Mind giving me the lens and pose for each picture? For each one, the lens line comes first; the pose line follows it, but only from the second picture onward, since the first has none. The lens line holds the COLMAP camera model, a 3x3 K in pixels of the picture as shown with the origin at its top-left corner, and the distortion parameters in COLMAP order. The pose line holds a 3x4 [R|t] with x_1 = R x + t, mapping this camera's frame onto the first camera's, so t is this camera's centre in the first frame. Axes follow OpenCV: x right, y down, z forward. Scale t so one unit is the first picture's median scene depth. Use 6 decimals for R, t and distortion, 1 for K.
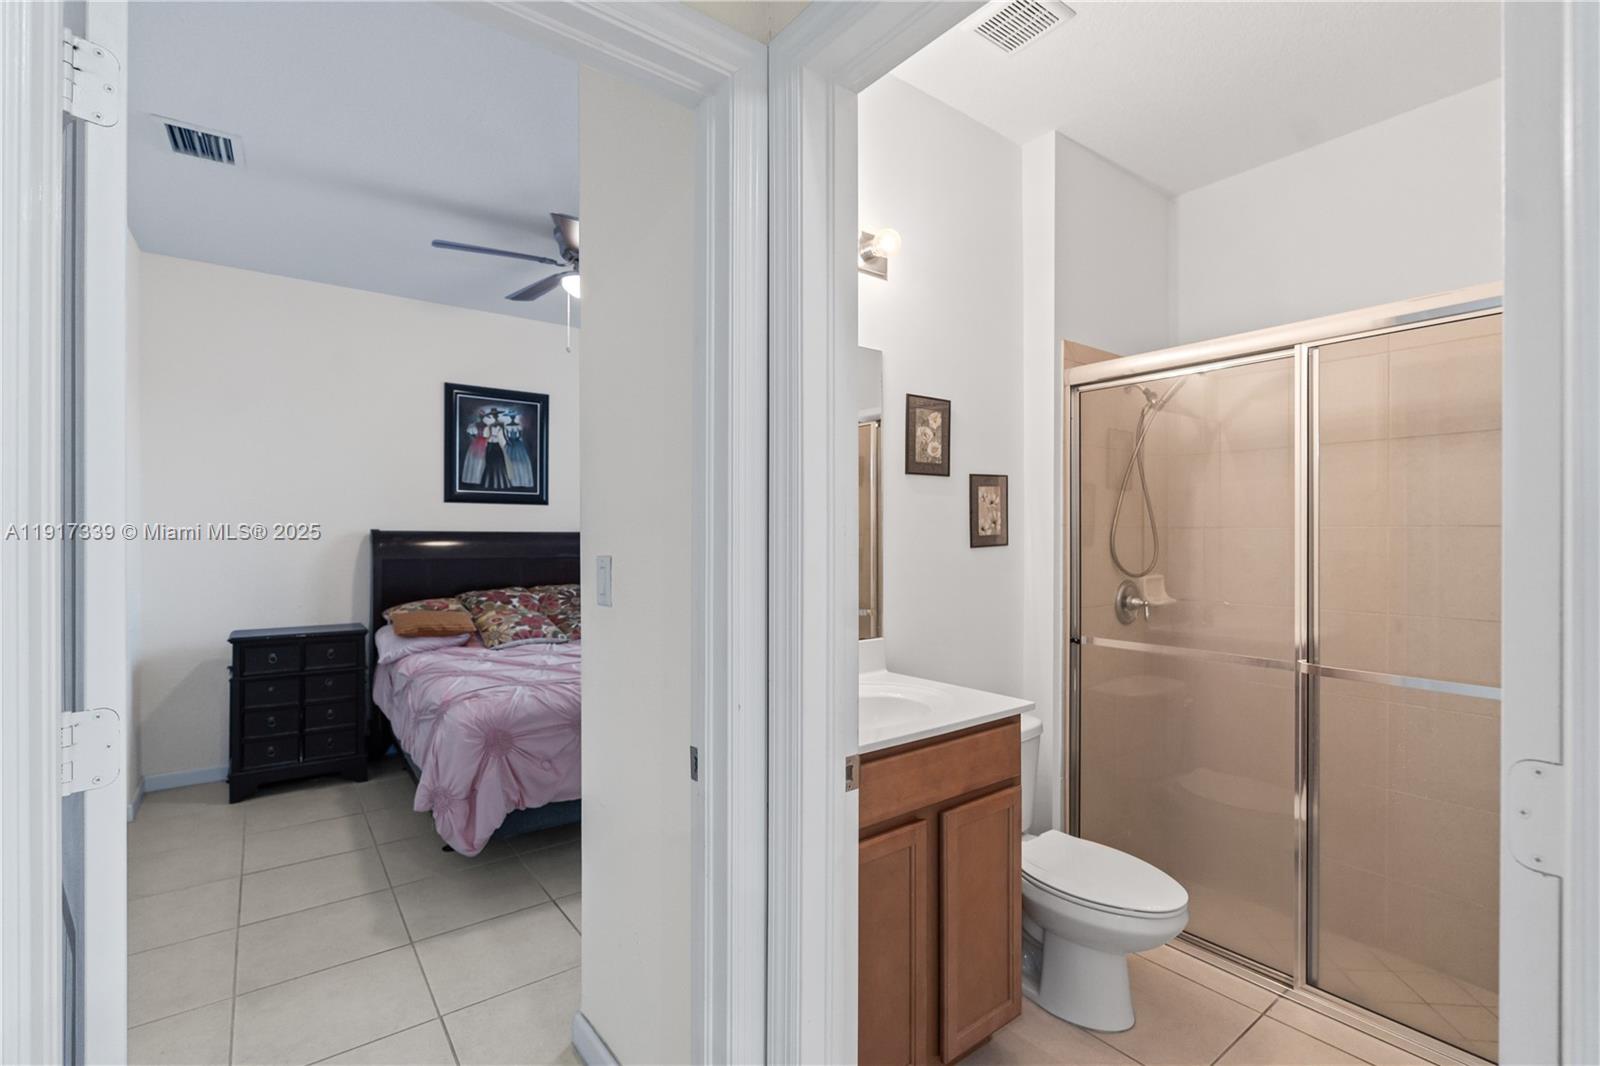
lens RADIAL K [[722.7, 0, 805.0], [0, 722.7, 532.5], [0, 0, 1]] dist [-0.010590, 0.003791]
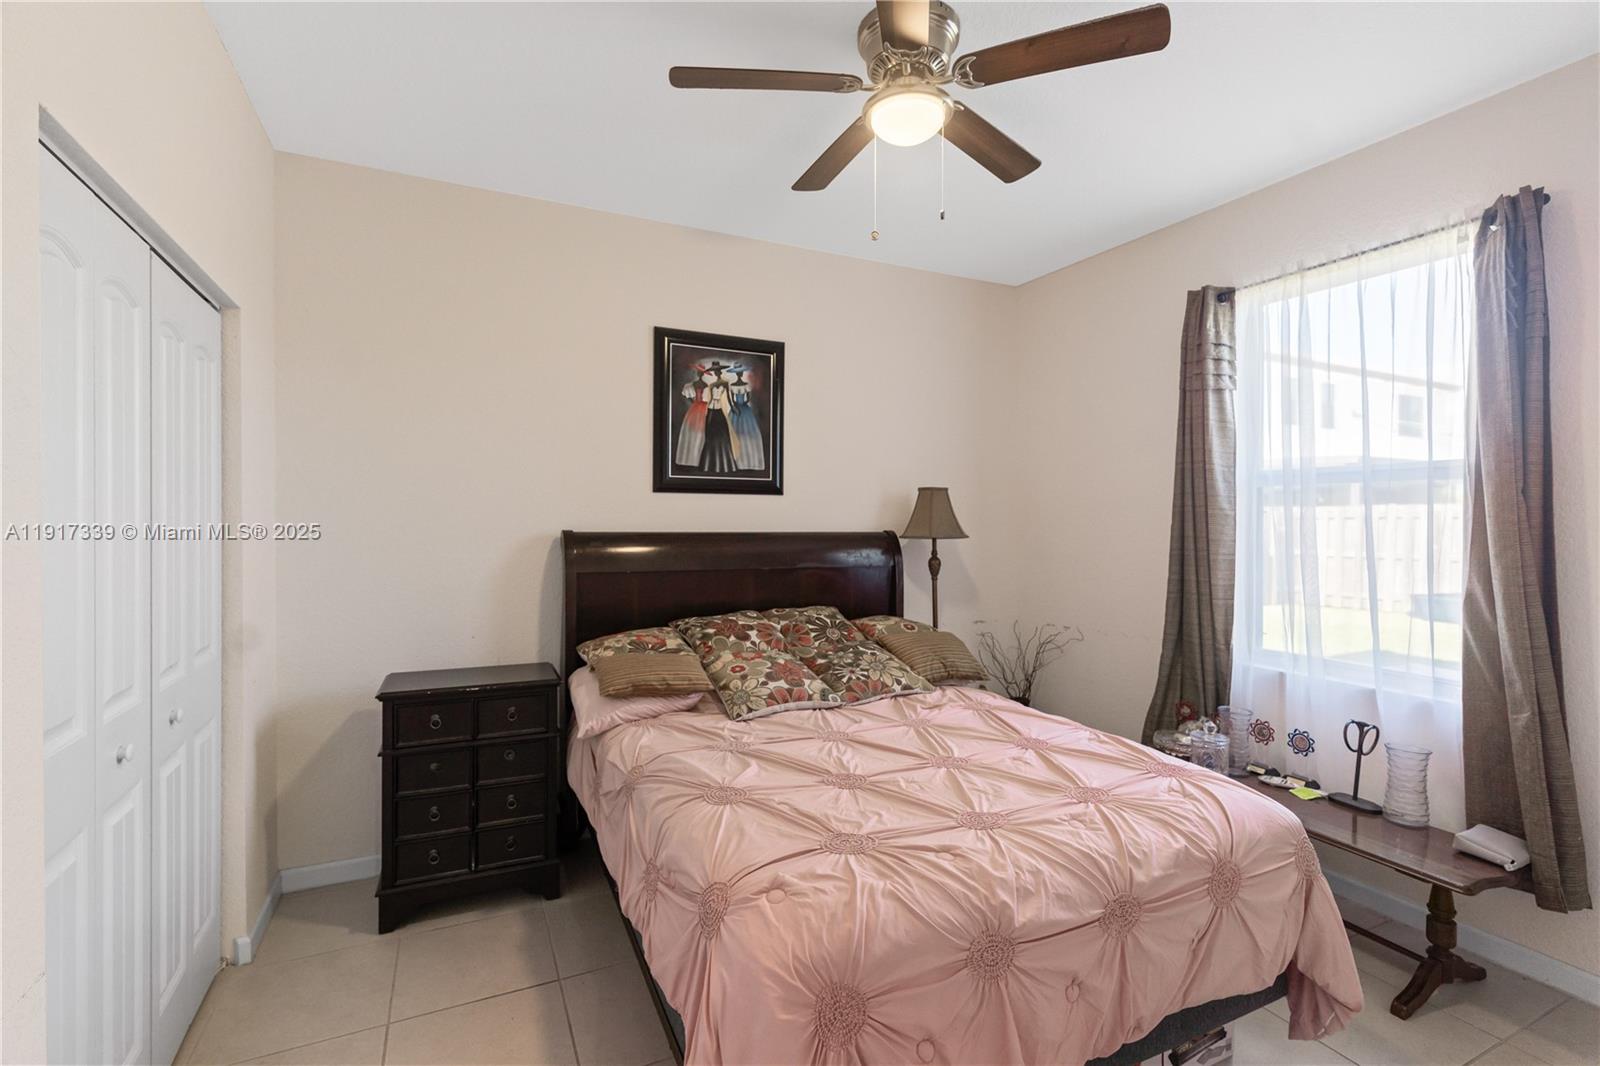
lens RADIAL K [[724.2, 0, 801.9], [0, 724.2, 525.6], [0, 0, 1]] dist [-0.002733, 0.000971]
pose [[0.980078, 0.004905, -0.198552, -0.226366], [-0.003124, 0.999952, 0.009284, -0.016725], [0.198588, -0.008478, 0.980046, 0.341502]]
